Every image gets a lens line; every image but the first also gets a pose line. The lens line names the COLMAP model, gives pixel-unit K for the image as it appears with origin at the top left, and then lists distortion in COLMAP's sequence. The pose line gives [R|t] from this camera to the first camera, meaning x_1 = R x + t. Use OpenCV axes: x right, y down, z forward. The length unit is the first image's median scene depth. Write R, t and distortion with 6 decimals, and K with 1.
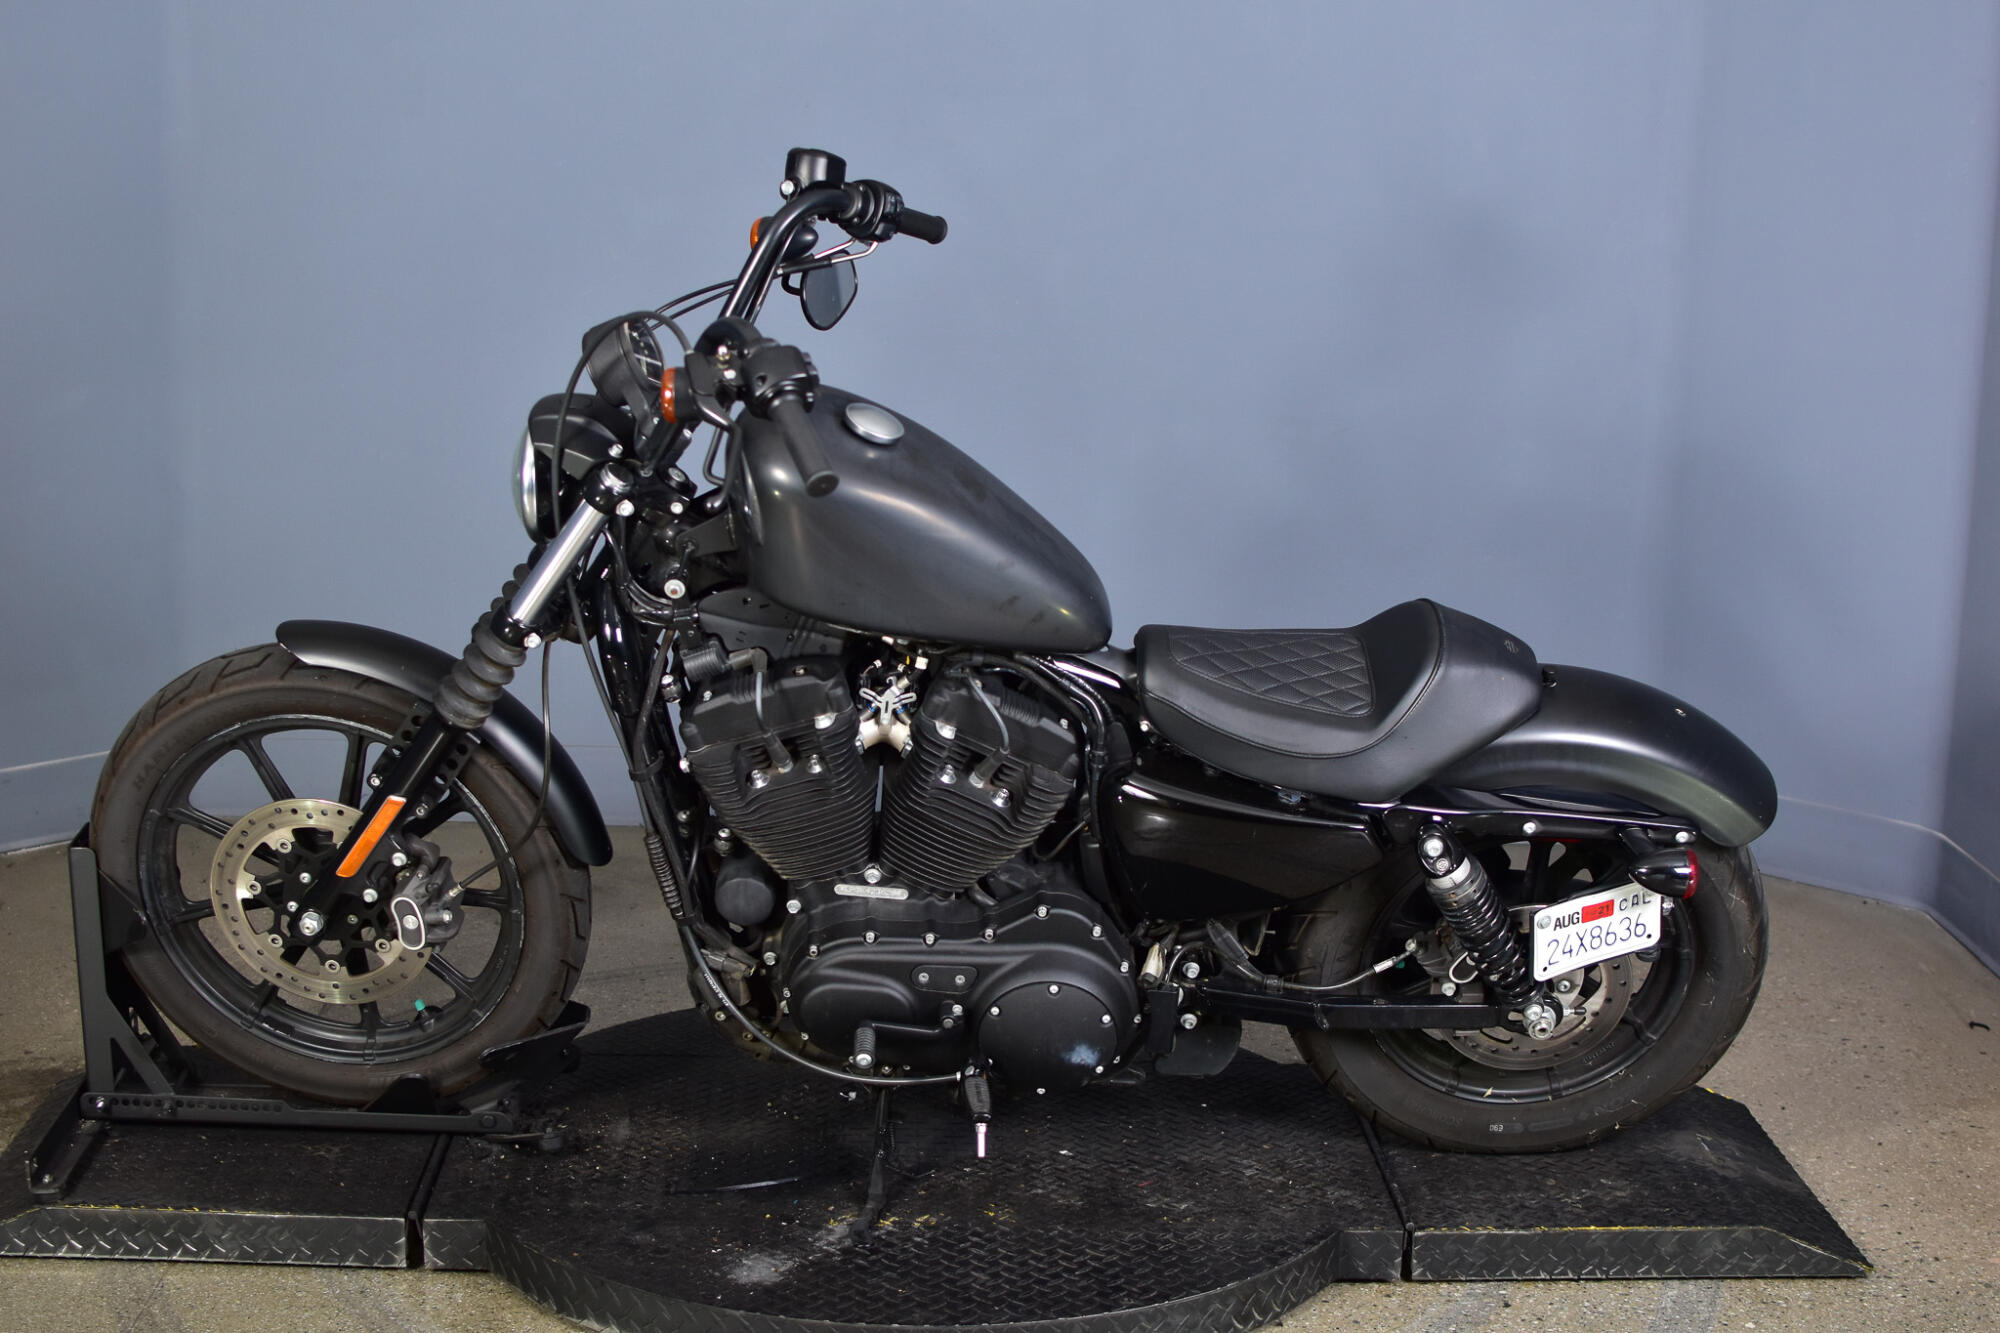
lens RADIAL K [[3063.2, 0, 1000.0], [0, 3063.2, 666.5], [0, 0, 1]] dist [-0.167291, 0.123368]
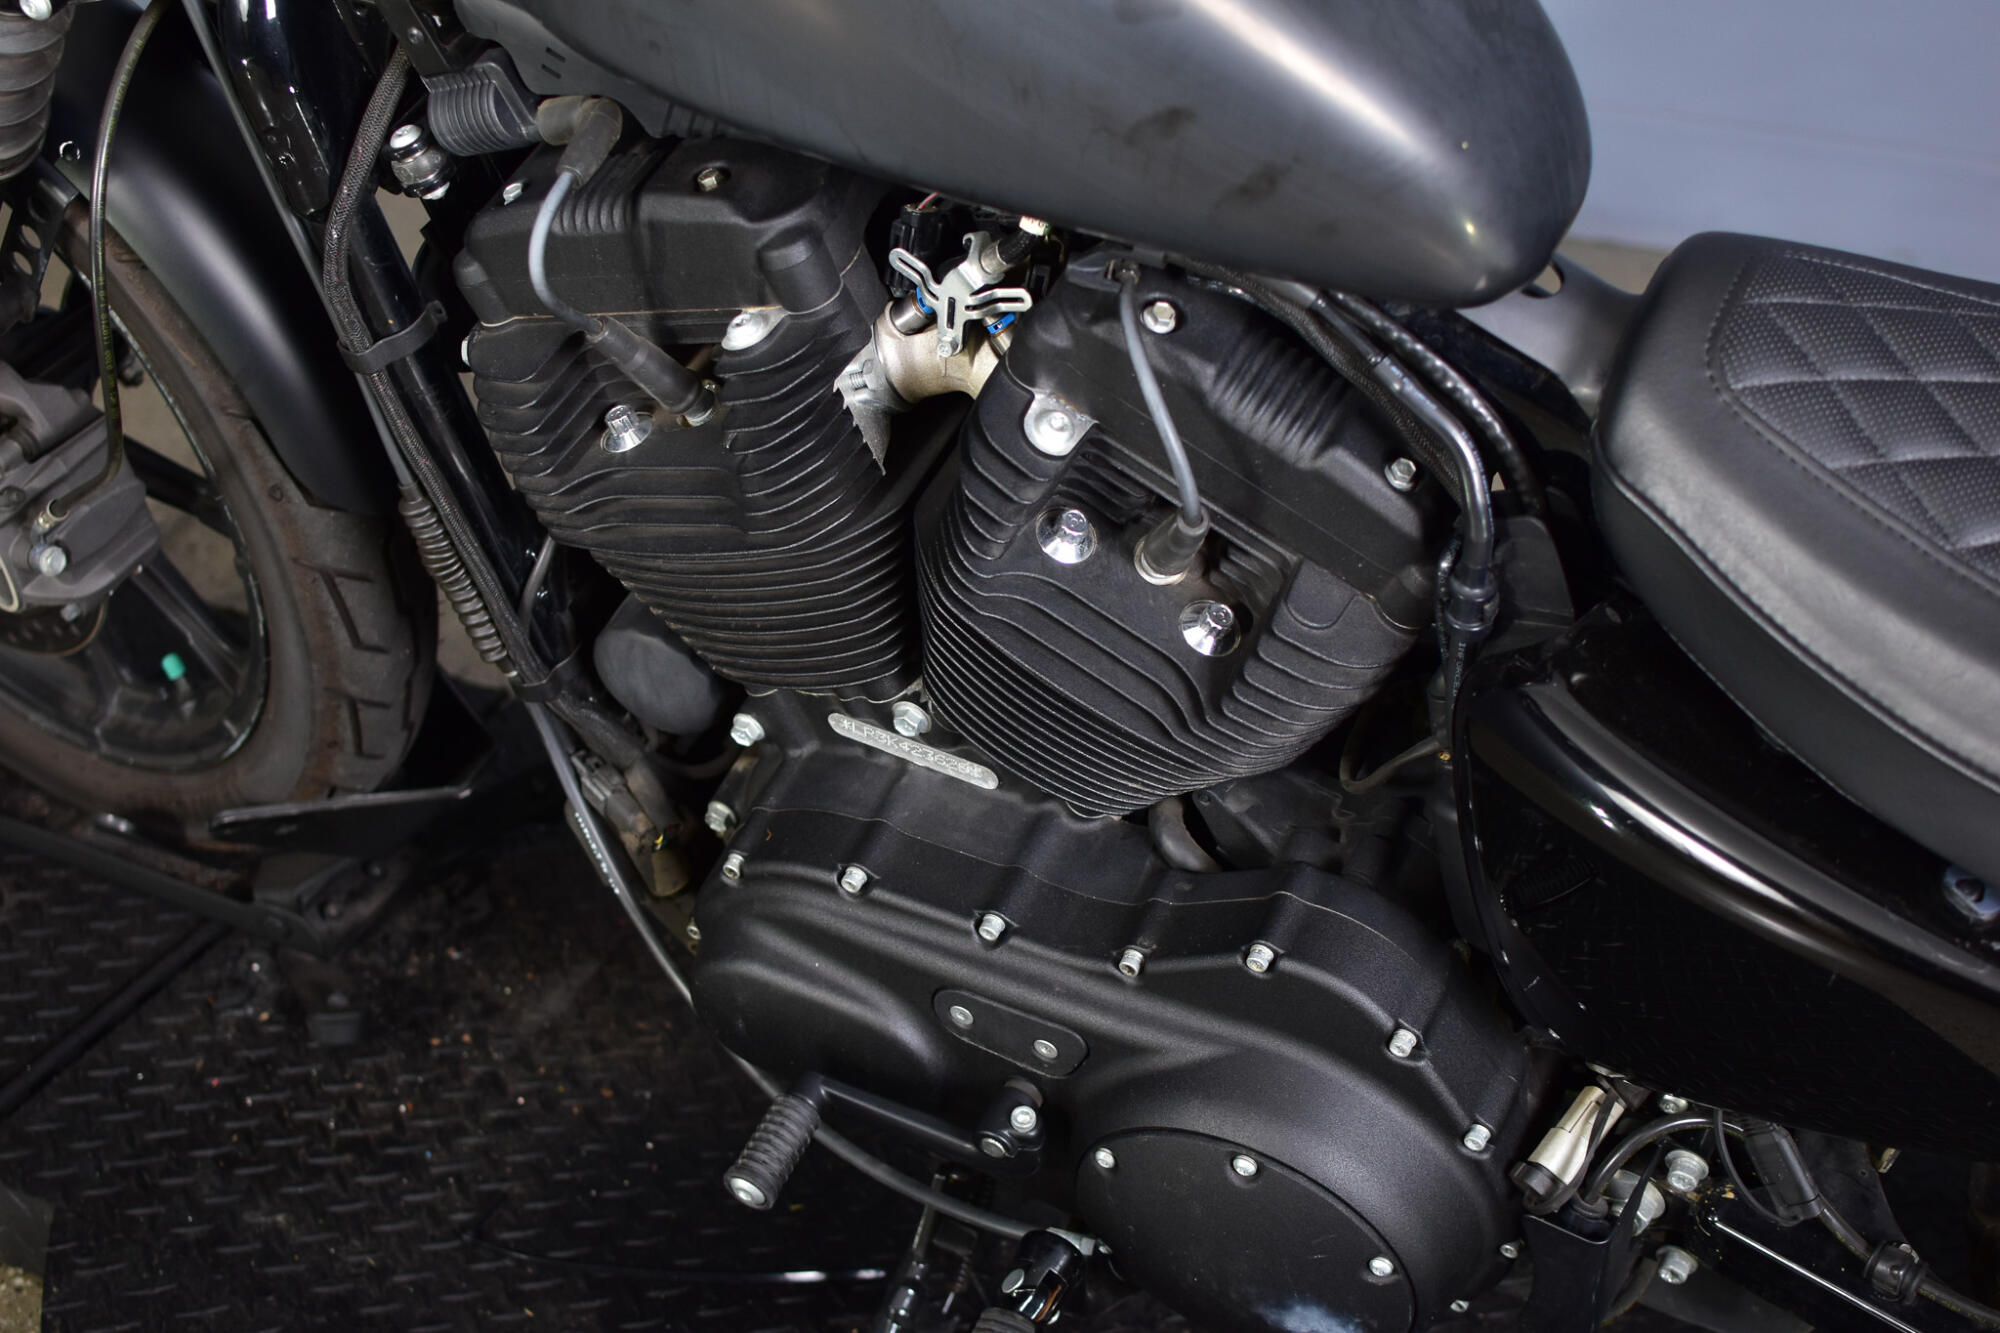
lens RADIAL K [[3063.2, 0, 1000.0], [0, 3063.2, 666.5], [0, 0, 1]] dist [-0.167291, 0.123368]
pose [[0.891167, 0.253468, -0.376266, 0.112751], [-0.133727, 0.939283, 0.316013, -0.061560], [0.433519, -0.231303, 0.870953, 0.678058]]
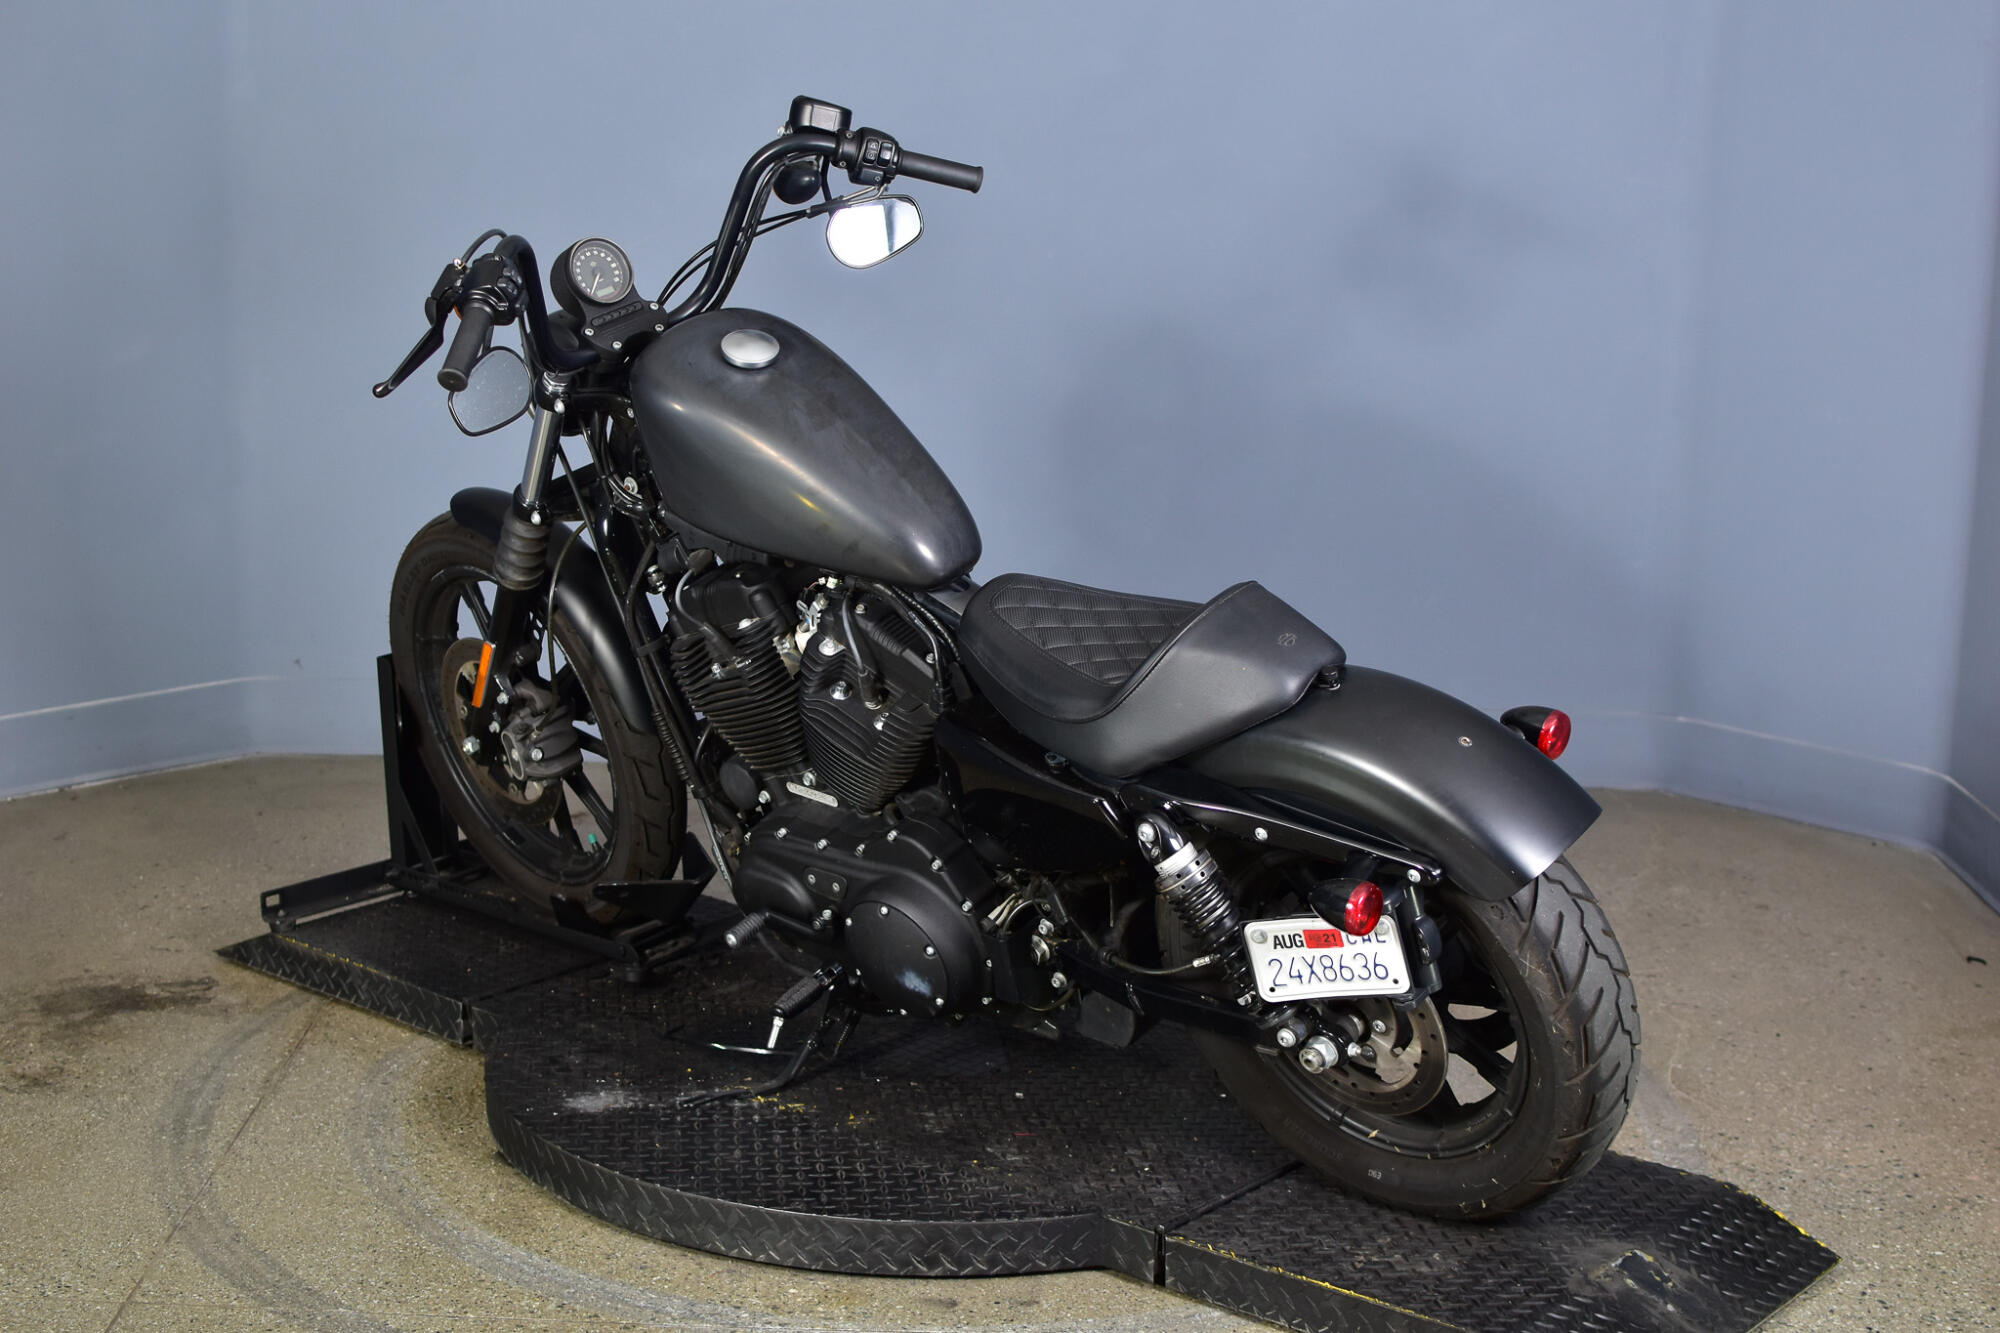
lens RADIAL K [[3107.3, 0, 1000.0], [0, 3107.3, 666.5], [0, 0, 1]] dist [-0.217051, 0.144504]
pose [[0.756526, 0.138135, -0.639208, 0.703480], [-0.142763, 0.988747, 0.044705, -0.028786], [0.638190, 0.057435, 0.767734, 0.210398]]
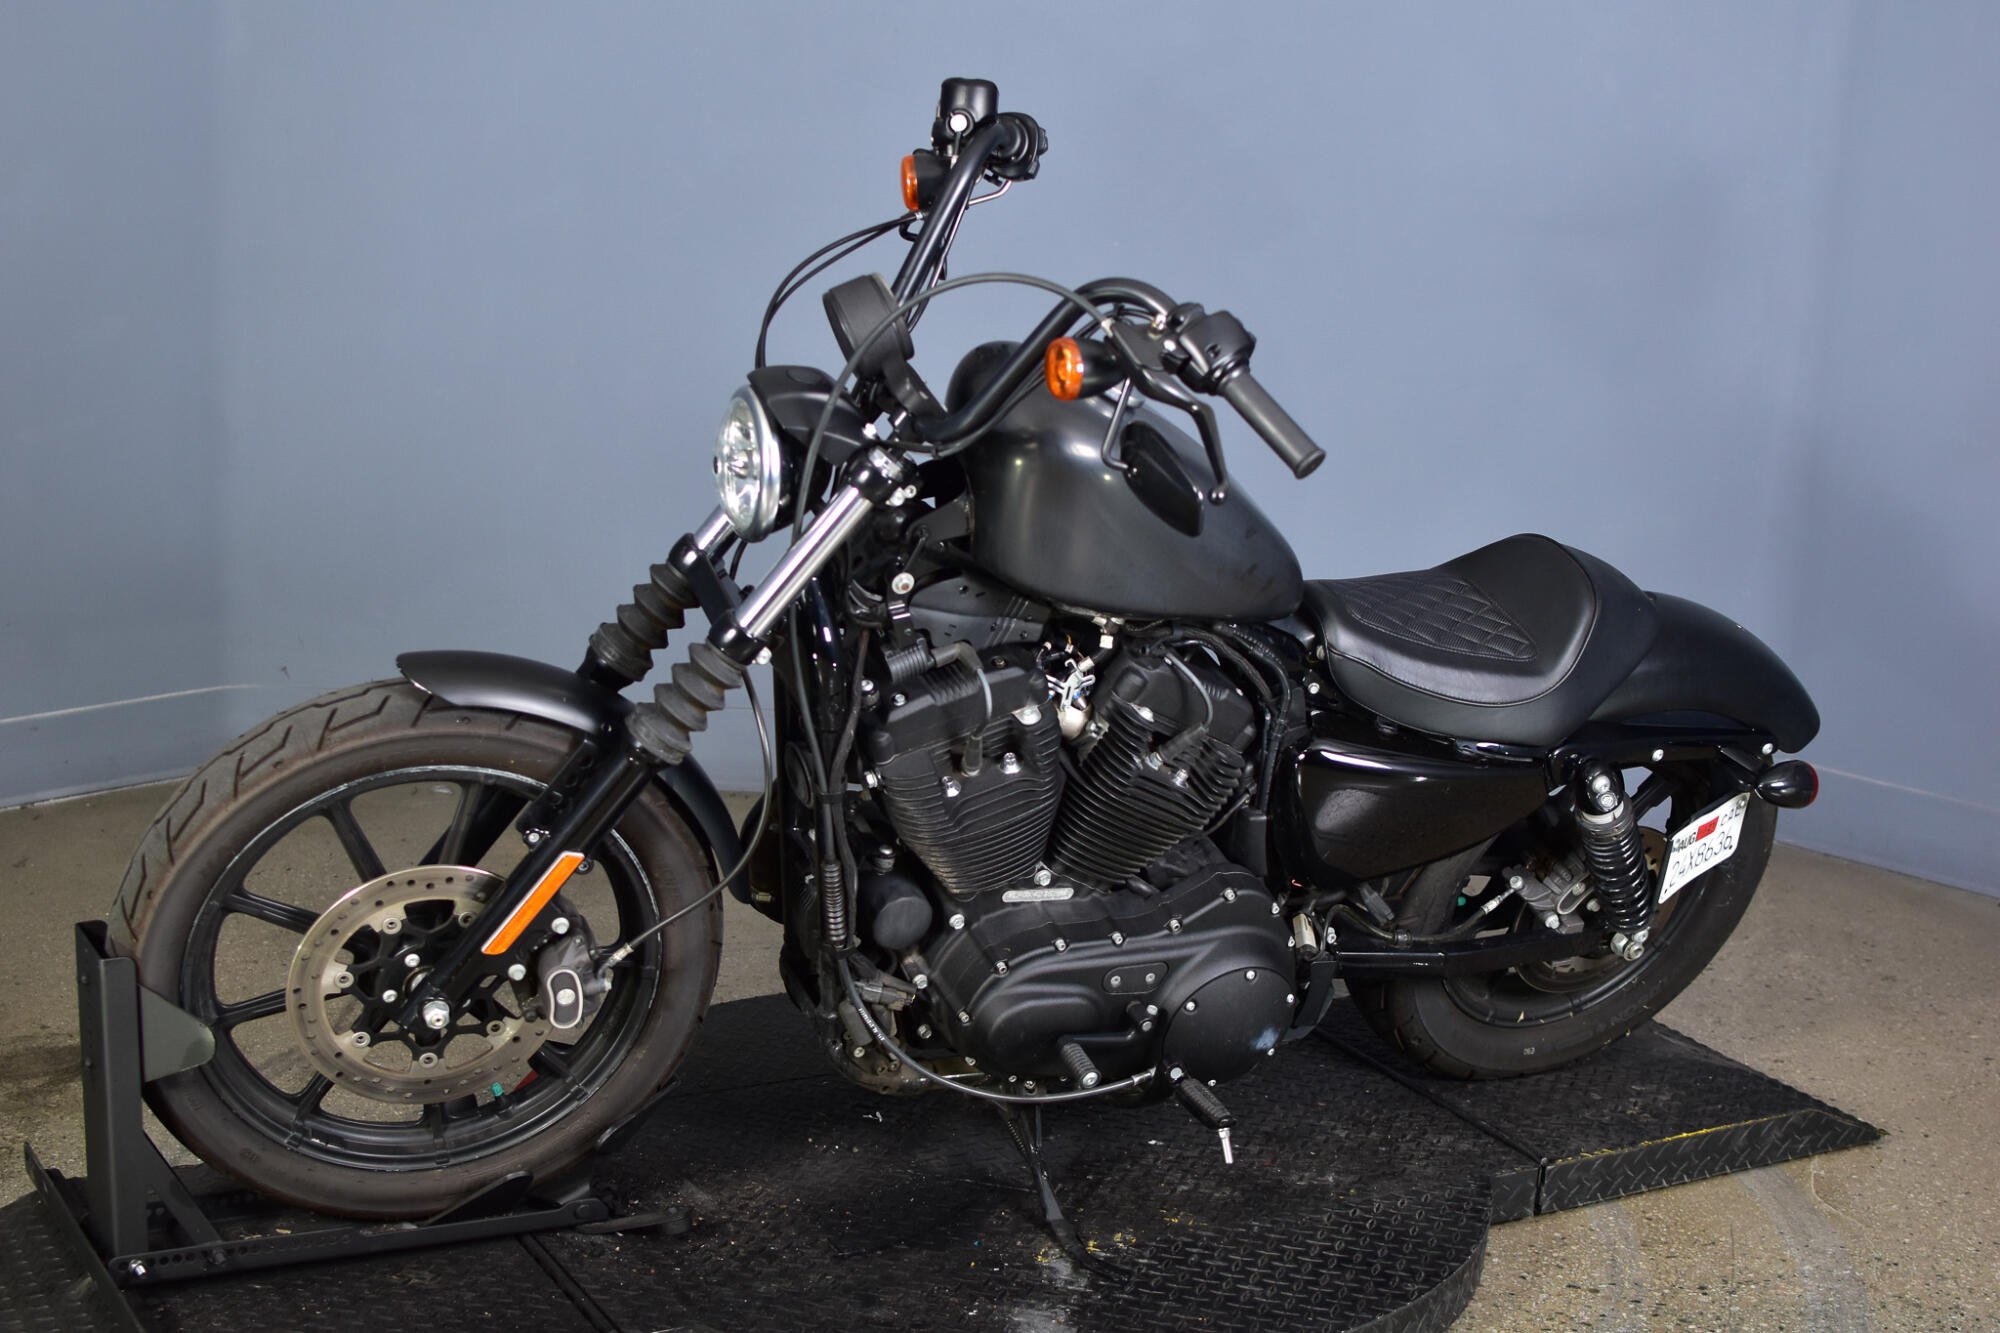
lens RADIAL K [[2970.9, 0, 1000.0], [0, 2970.9, 666.5], [0, 0, 1]] dist [-0.165759, -0.004528]
pose [[0.899022, -0.086905, 0.429193, -0.432582], [0.069496, 0.996003, 0.056104, -0.045496], [-0.432353, -0.020612, 0.901469, 0.210086]]
